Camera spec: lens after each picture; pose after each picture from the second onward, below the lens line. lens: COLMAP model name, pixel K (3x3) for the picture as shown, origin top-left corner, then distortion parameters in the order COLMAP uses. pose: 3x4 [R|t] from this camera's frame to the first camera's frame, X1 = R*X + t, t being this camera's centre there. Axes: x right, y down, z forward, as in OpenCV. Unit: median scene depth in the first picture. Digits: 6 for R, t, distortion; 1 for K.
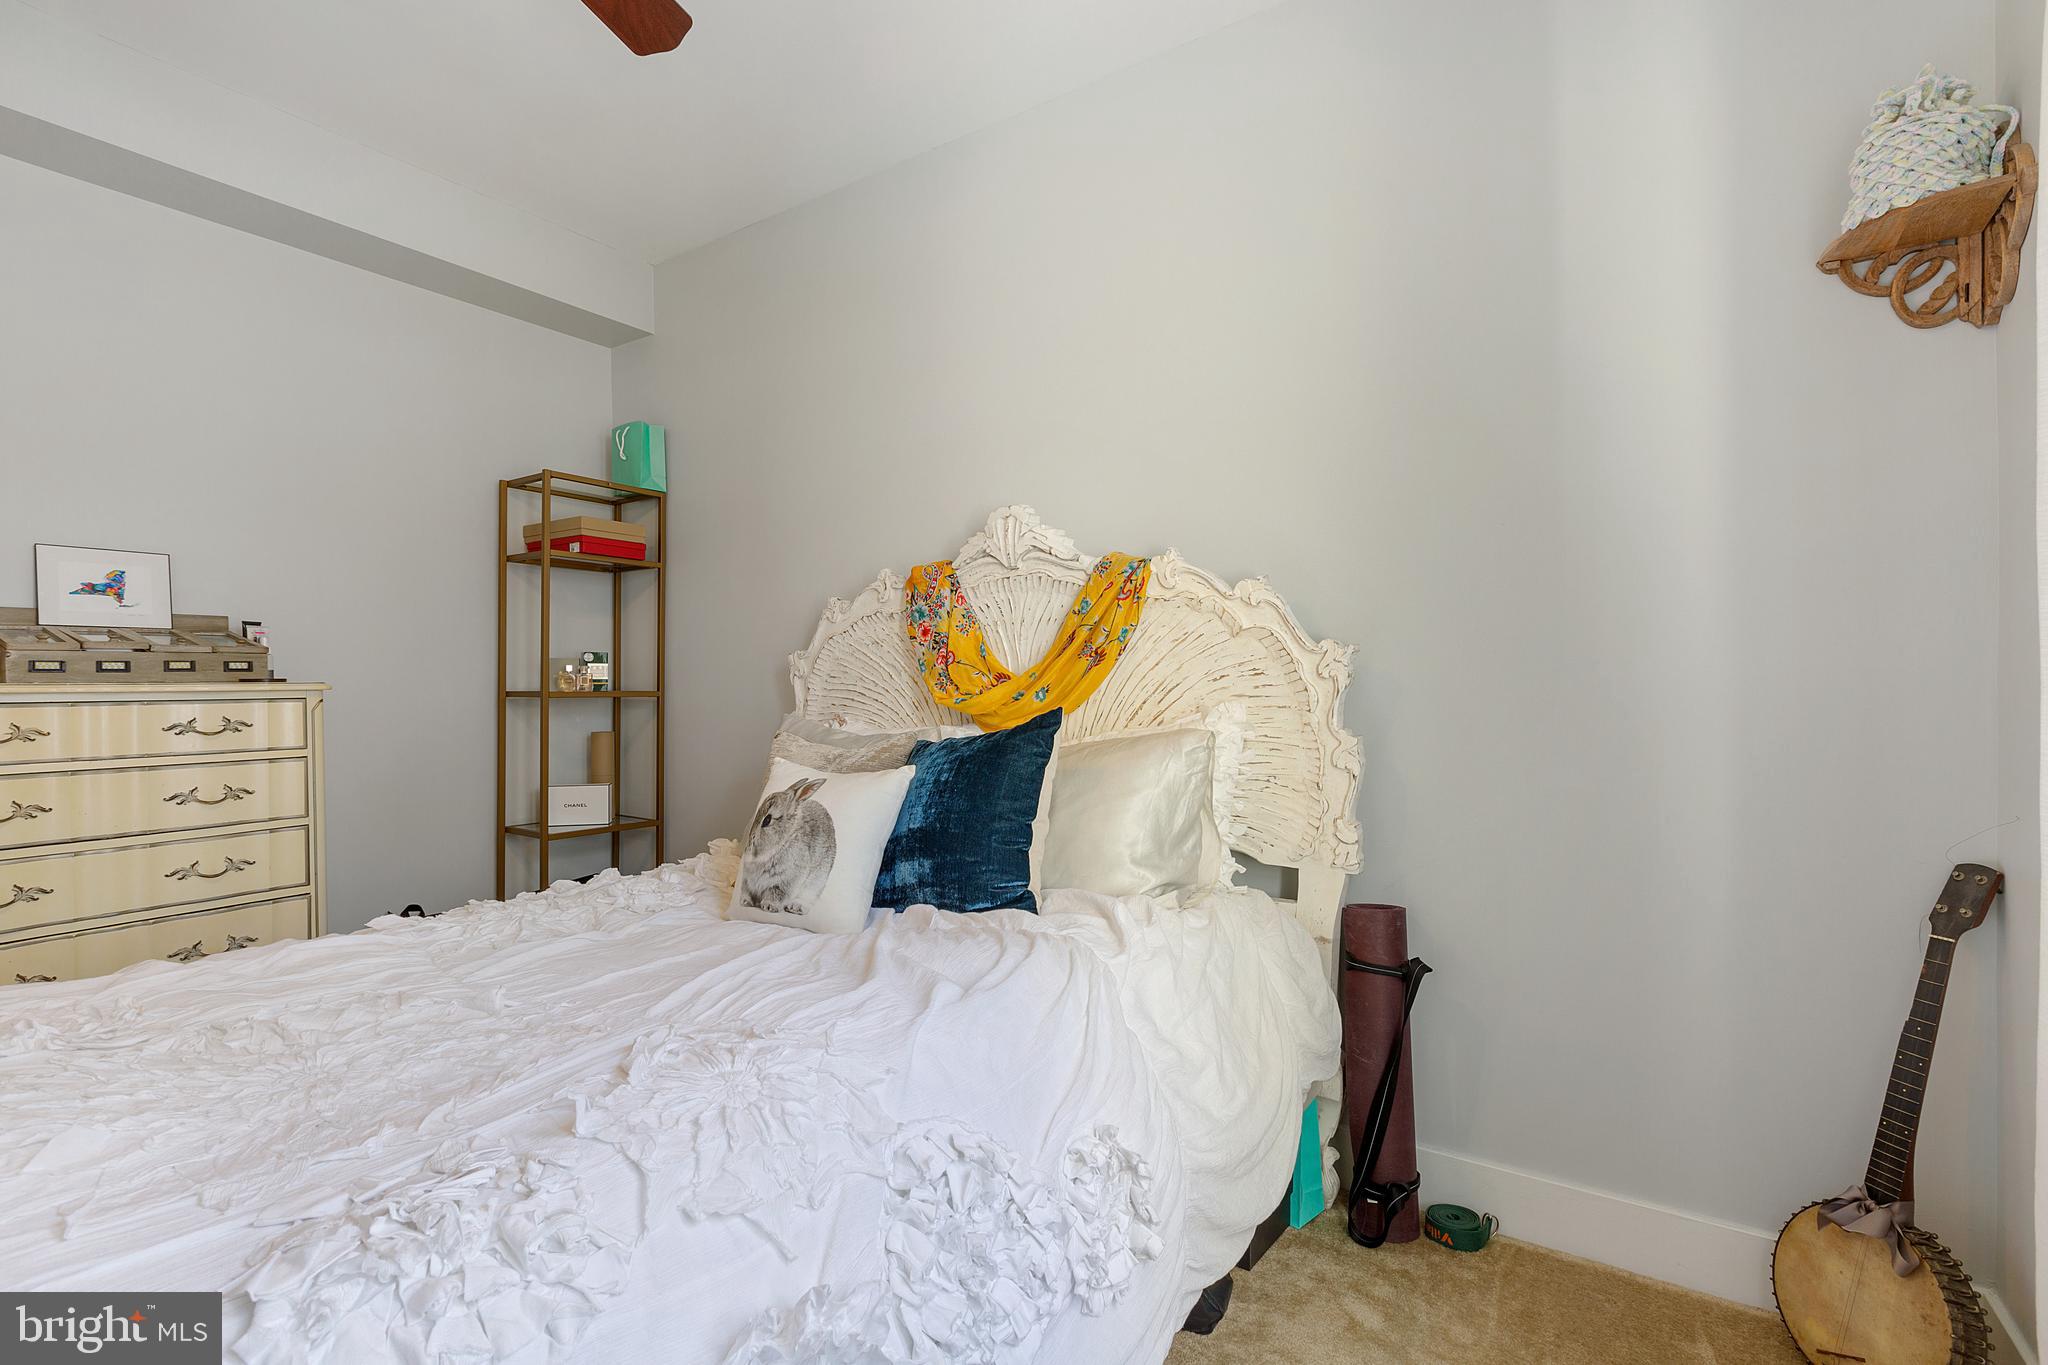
lens RADIAL K [[923.6, 0, 1022.1], [0, 923.6, 673.5], [0, 0, 1]] dist [-0.001666, -0.000562]
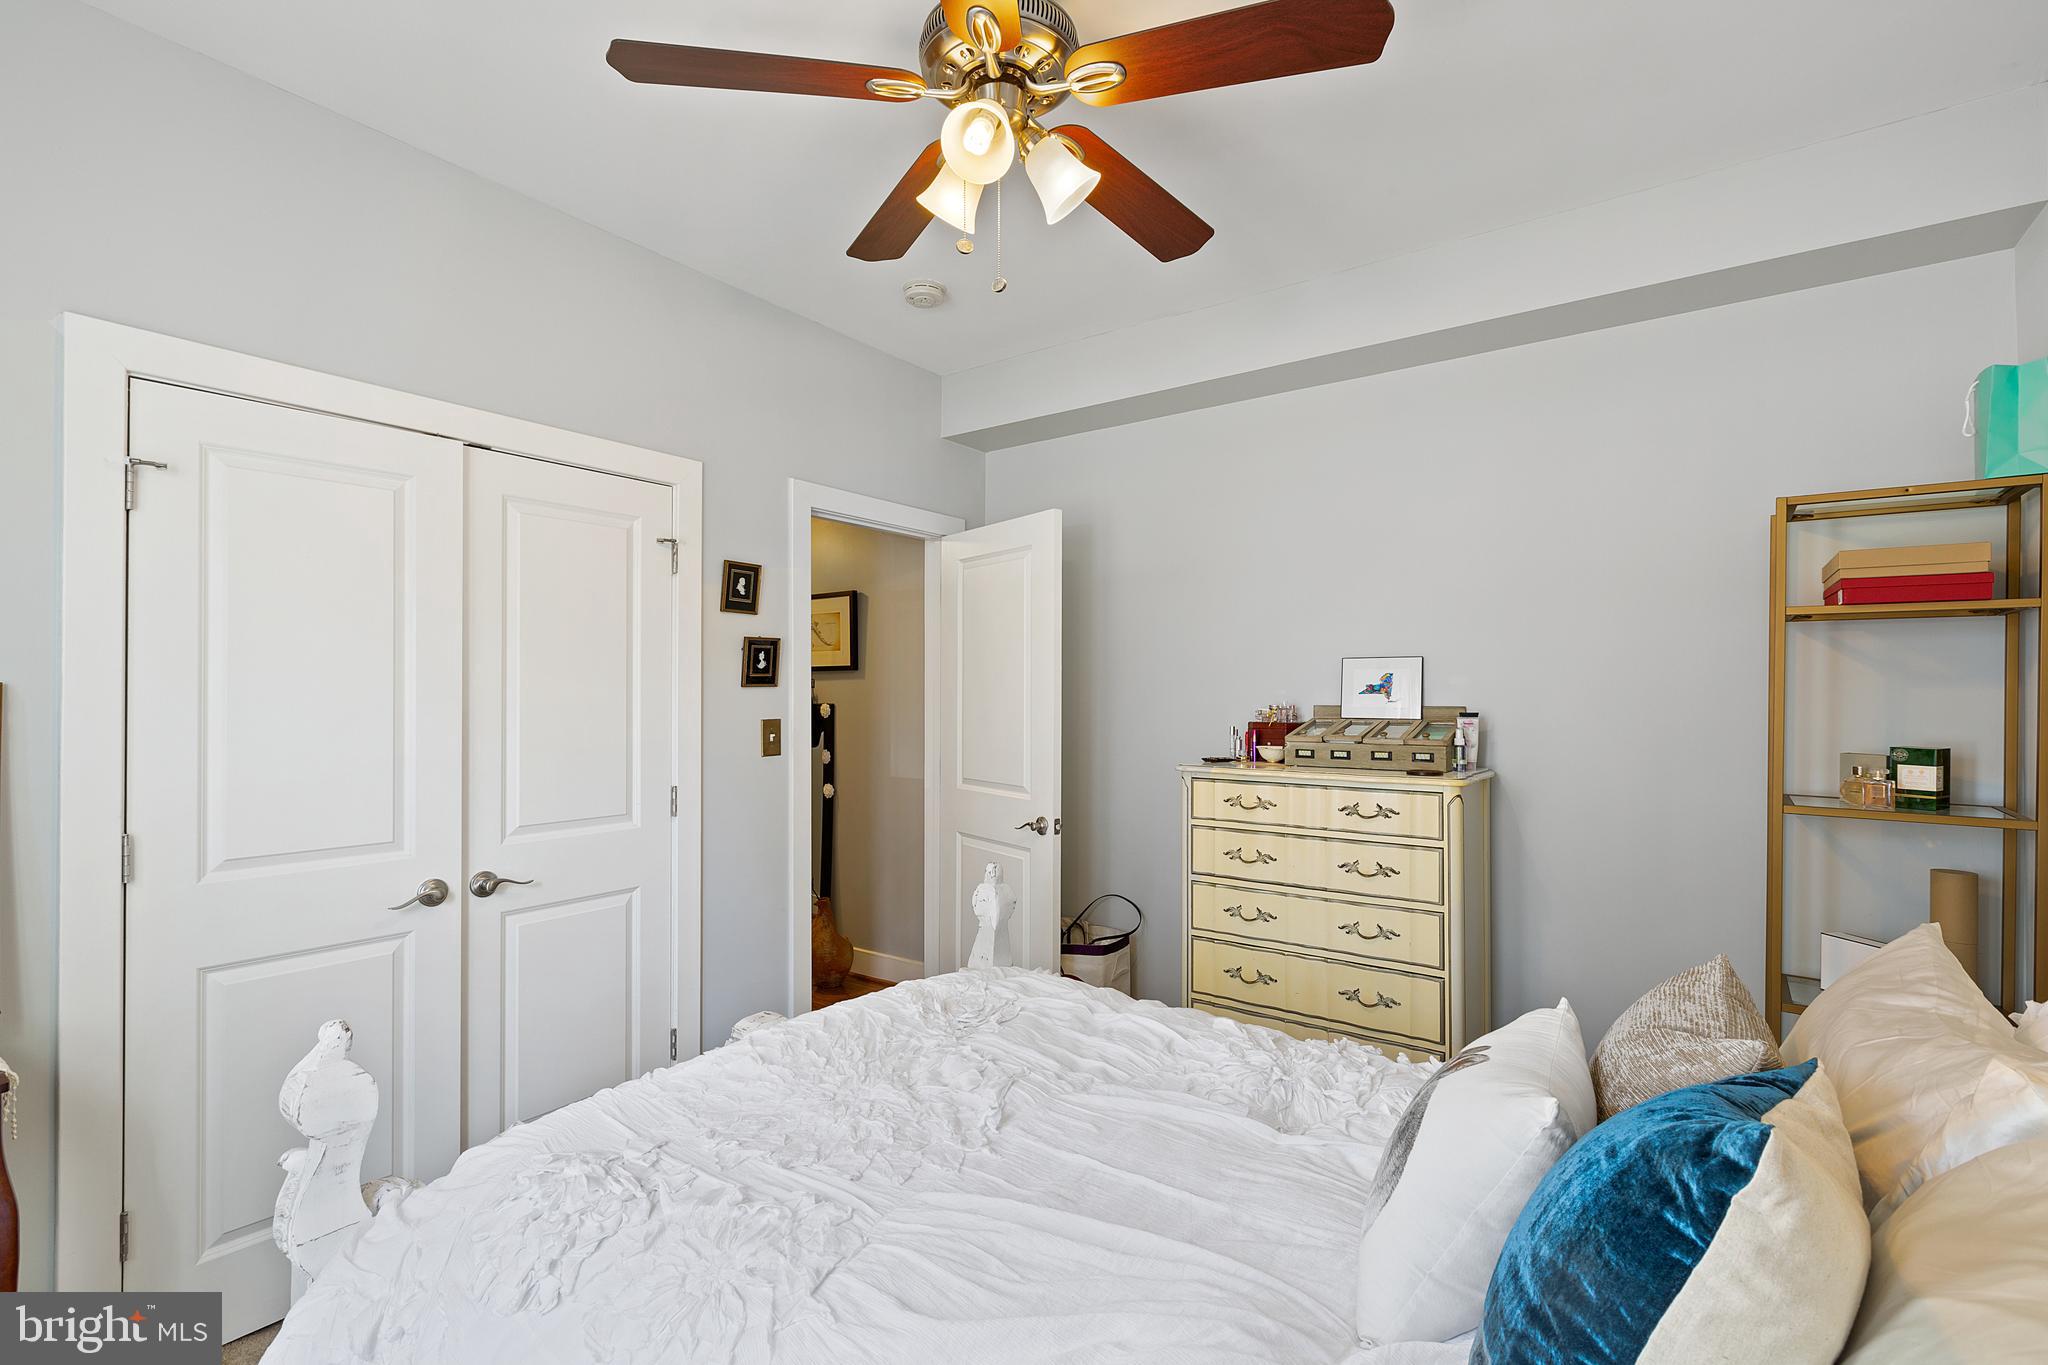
lens RADIAL K [[921.6, 0, 1024.0], [0, 921.6, 682.5], [0, 0, 1]] dist [0.000218, -0.000153]
pose [[-0.051113, -0.002818, -0.998689, 0.313018], [0.004968, 0.999983, -0.003075, -0.101557], [0.998681, -0.005118, -0.051098, 0.588994]]
